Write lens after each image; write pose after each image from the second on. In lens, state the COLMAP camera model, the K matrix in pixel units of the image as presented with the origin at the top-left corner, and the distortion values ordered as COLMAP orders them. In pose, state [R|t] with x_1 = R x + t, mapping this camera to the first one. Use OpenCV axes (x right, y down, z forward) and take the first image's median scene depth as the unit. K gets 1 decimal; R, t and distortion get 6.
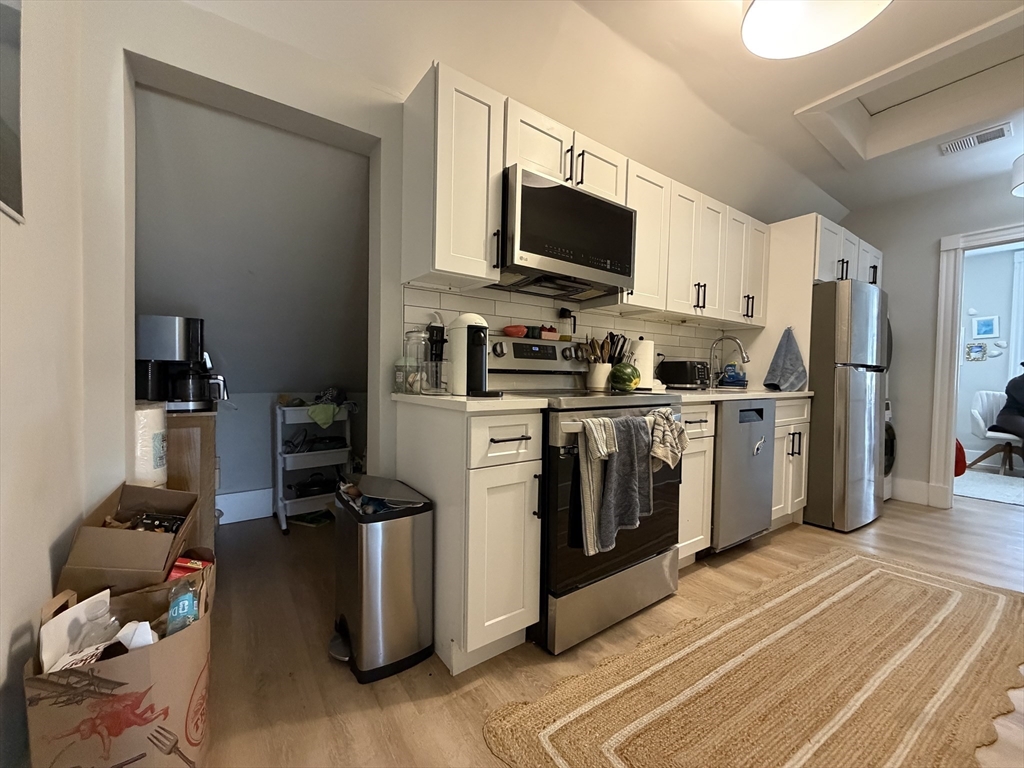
lens RADIAL K [[407.5, 0, 508.0], [0, 407.5, 386.2], [0, 0, 1]] dist [0.001075, 0.000903]
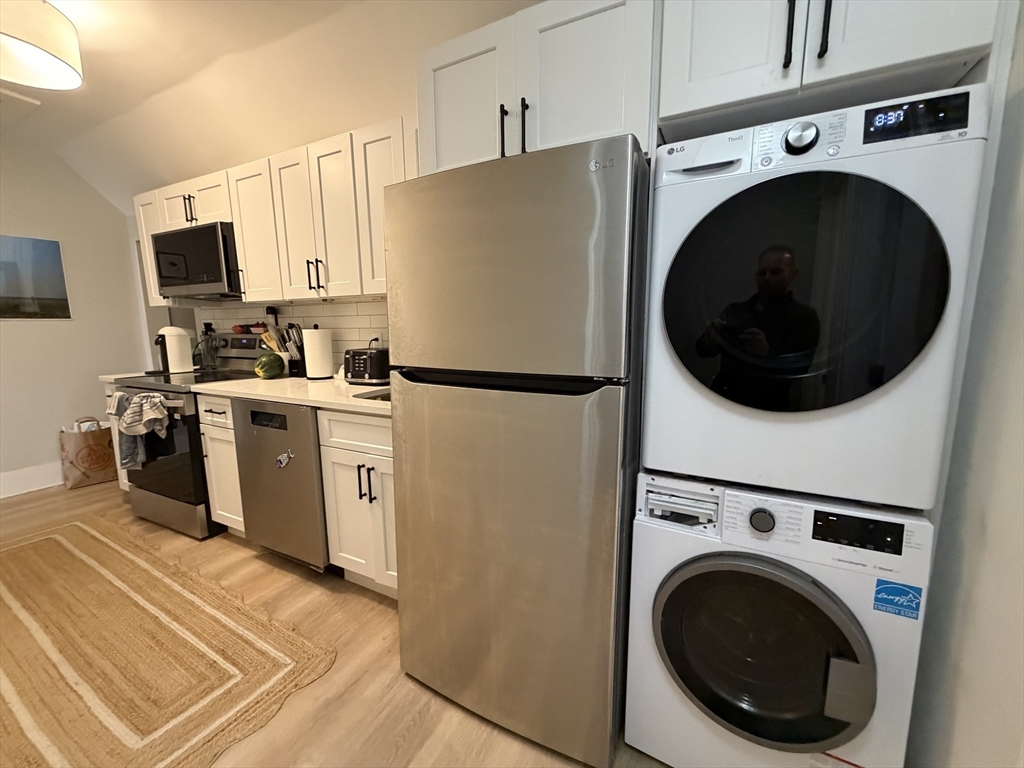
lens RADIAL K [[407.5, 0, 508.9], [0, 407.5, 385.6], [0, 0, 1]] dist [0.001075, 0.000903]
pose [[0.472581, 0.110808, -0.874293, 1.636738], [-0.009448, 0.992644, 0.120701, -0.112802], [0.881236, -0.048781, 0.470152, 1.084159]]
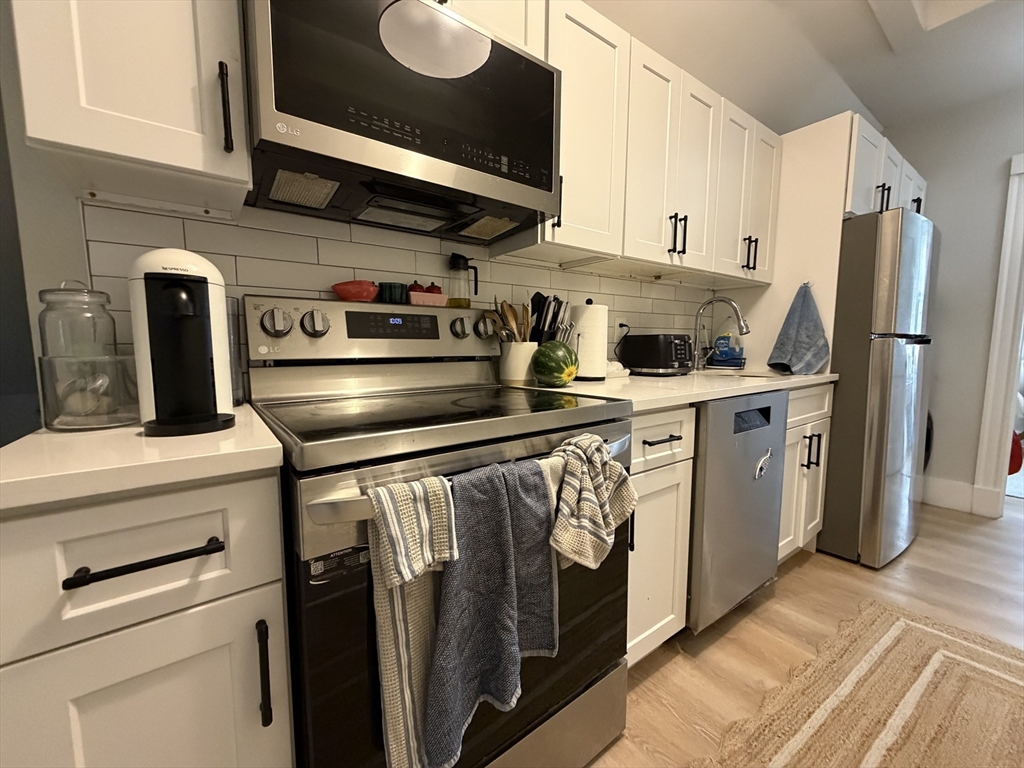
lens RADIAL K [[407.5, 0, 507.8], [0, 407.5, 386.1], [0, 0, 1]] dist [0.001075, 0.000903]
pose [[0.999726, -0.020126, 0.011955, 0.211771], [0.019221, 0.997253, 0.071532, -0.035212], [-0.013361, -0.071283, 0.997367, 0.381281]]
